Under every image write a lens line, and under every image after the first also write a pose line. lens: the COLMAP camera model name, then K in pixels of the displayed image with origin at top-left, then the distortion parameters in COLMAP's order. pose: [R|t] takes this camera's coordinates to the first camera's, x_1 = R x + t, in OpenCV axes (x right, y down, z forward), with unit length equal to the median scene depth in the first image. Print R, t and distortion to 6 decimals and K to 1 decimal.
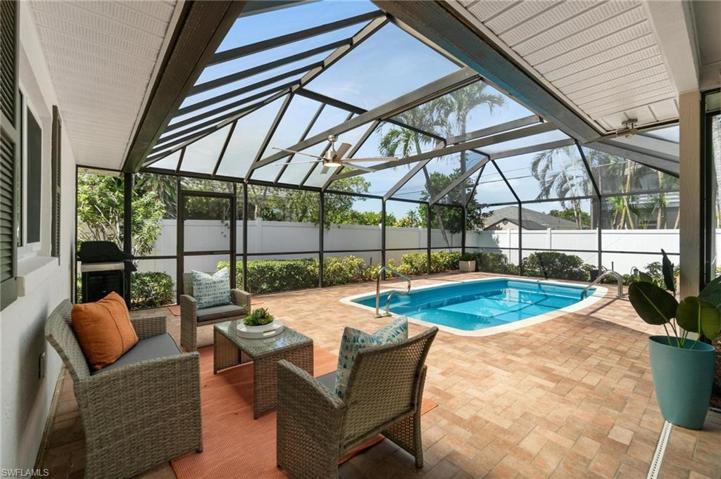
lens RADIAL K [[308.9, 0, 355.7], [0, 308.9, 236.8], [0, 0, 1]] dist [-0.000003, 0.000203]
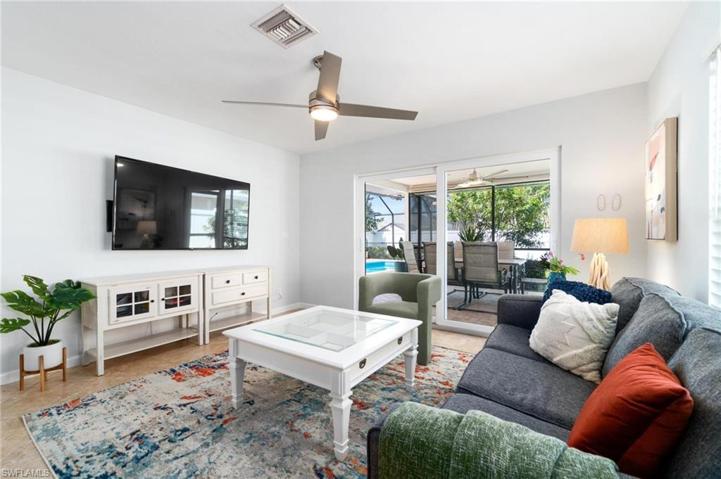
lens RADIAL K [[310.7, 0, 355.4], [0, 310.7, 238.5], [0, 0, 1]] dist [-0.001888, -0.000276]
pose [[0.962848, -0.009414, 0.269879, -0.124161], [0.008814, 0.999955, 0.003434, 0.010518], [-0.269899, -0.000928, 0.962888, -0.677451]]
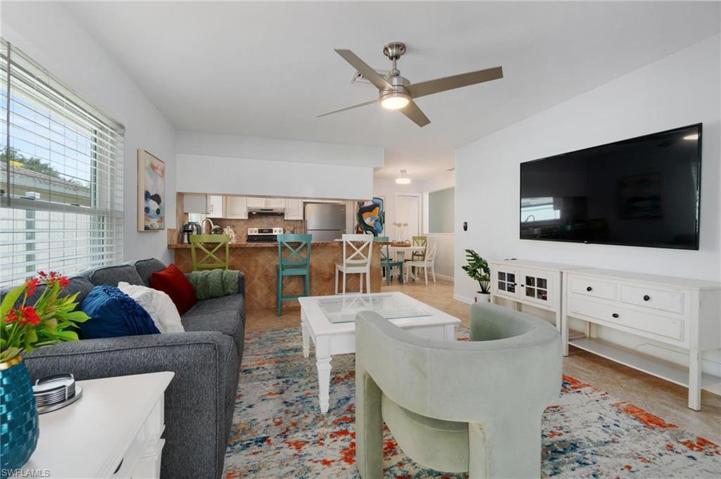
lens RADIAL K [[308.9, 0, 355.7], [0, 308.9, 236.8], [0, 0, 1]] dist [-0.000003, 0.000203]
pose [[-0.405245, 0.005171, -0.914194, 0.208659], [-0.004145, 0.999963, 0.007494, 0.016757], [0.914199, 0.006826, -0.405209, -0.295729]]
